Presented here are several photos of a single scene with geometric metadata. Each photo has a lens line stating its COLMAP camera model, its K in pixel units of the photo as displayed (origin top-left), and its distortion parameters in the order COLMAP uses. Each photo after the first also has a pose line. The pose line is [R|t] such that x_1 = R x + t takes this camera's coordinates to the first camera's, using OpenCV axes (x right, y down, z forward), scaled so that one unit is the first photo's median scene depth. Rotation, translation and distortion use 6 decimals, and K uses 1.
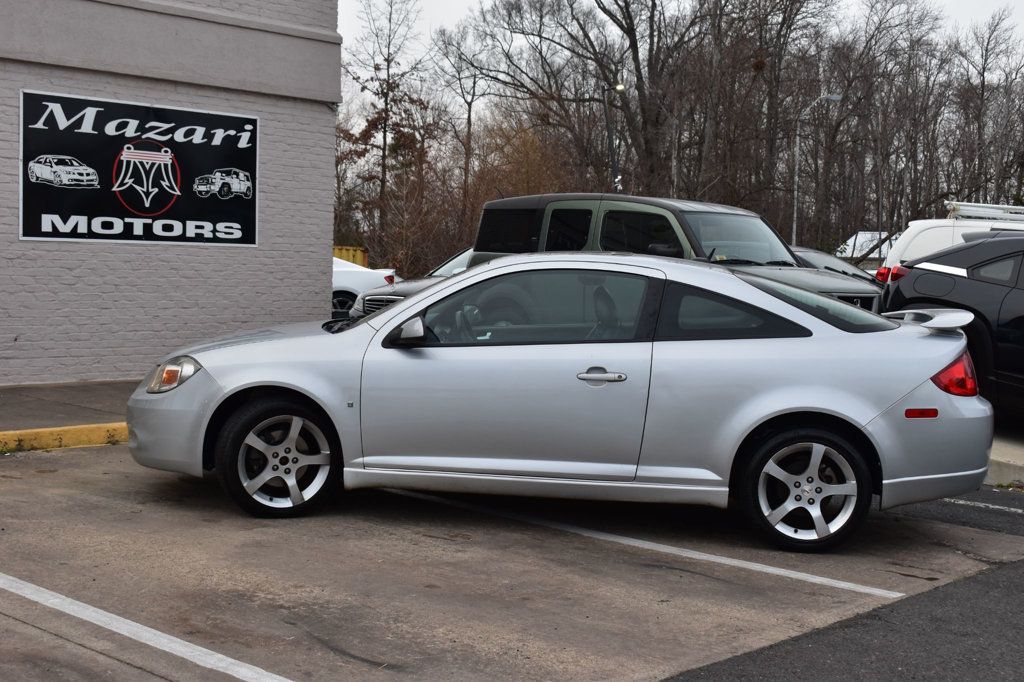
lens RADIAL K [[1417.1, 0, 512.0], [0, 1417.1, 341.0], [0, 0, 1]] dist [-0.031797, -0.005244]
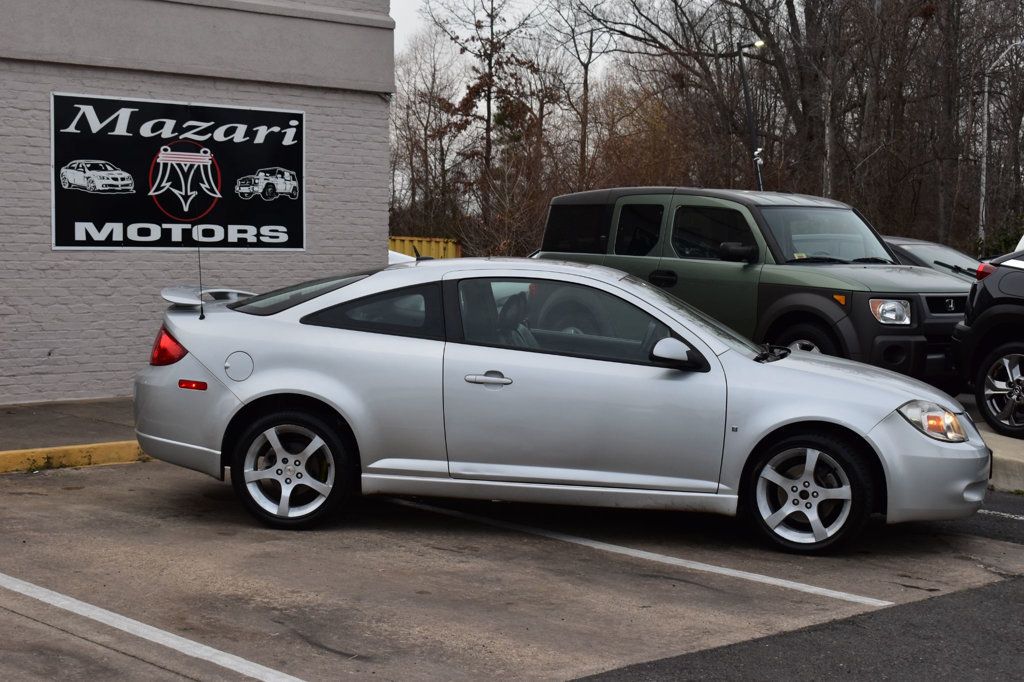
lens RADIAL K [[1704.3, 0, 512.0], [0, 1704.3, 341.0], [0, 0, 1]] dist [0.002298, -0.035470]
pose [[0.996219, -0.011358, -0.086133, 0.059172], [0.011276, 0.999935, -0.001446, -0.004542], [0.086144, 0.000470, 0.996283, -0.121607]]
